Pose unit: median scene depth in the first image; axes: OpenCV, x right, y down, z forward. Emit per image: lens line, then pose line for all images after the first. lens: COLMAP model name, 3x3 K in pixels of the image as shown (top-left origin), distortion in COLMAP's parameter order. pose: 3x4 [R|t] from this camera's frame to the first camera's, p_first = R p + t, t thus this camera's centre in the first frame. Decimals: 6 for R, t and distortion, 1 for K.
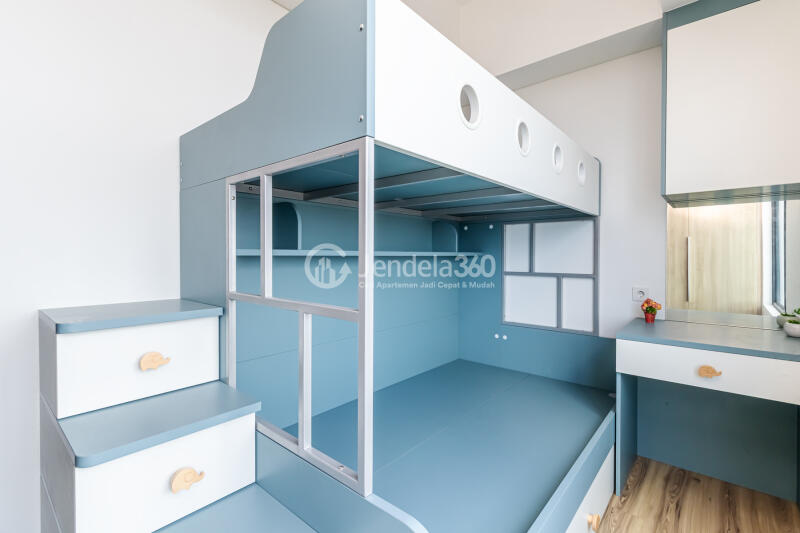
lens RADIAL K [[379.9, 0, 403.2], [0, 379.9, 262.4], [0, 0, 1]] dist [0.003856, 0.000061]
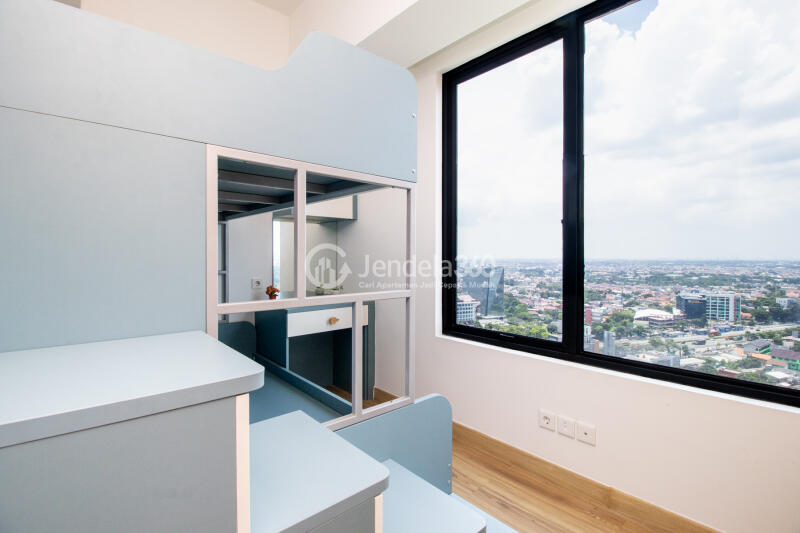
lens RADIAL K [[379.9, 0, 401.1], [0, 379.9, 262.5], [0, 0, 1]] dist [0.003856, 0.000061]
pose [[0.120516, -0.019329, 0.992523, -0.708169], [0.013982, 0.999744, 0.017772, -0.008496], [-0.992613, 0.011735, 0.120756, 0.360450]]
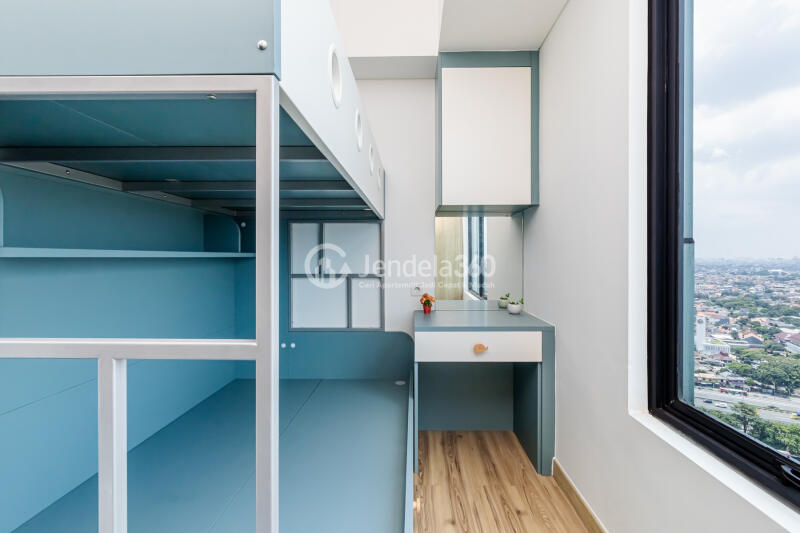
lens RADIAL K [[379.9, 0, 400.9], [0, 379.9, 261.6], [0, 0, 1]] dist [0.003856, 0.000061]
pose [[0.762185, -0.011124, 0.647264, -0.162674], [0.013629, 0.999906, 0.001135, -0.004268], [-0.647216, 0.007956, 0.762265, 0.160832]]
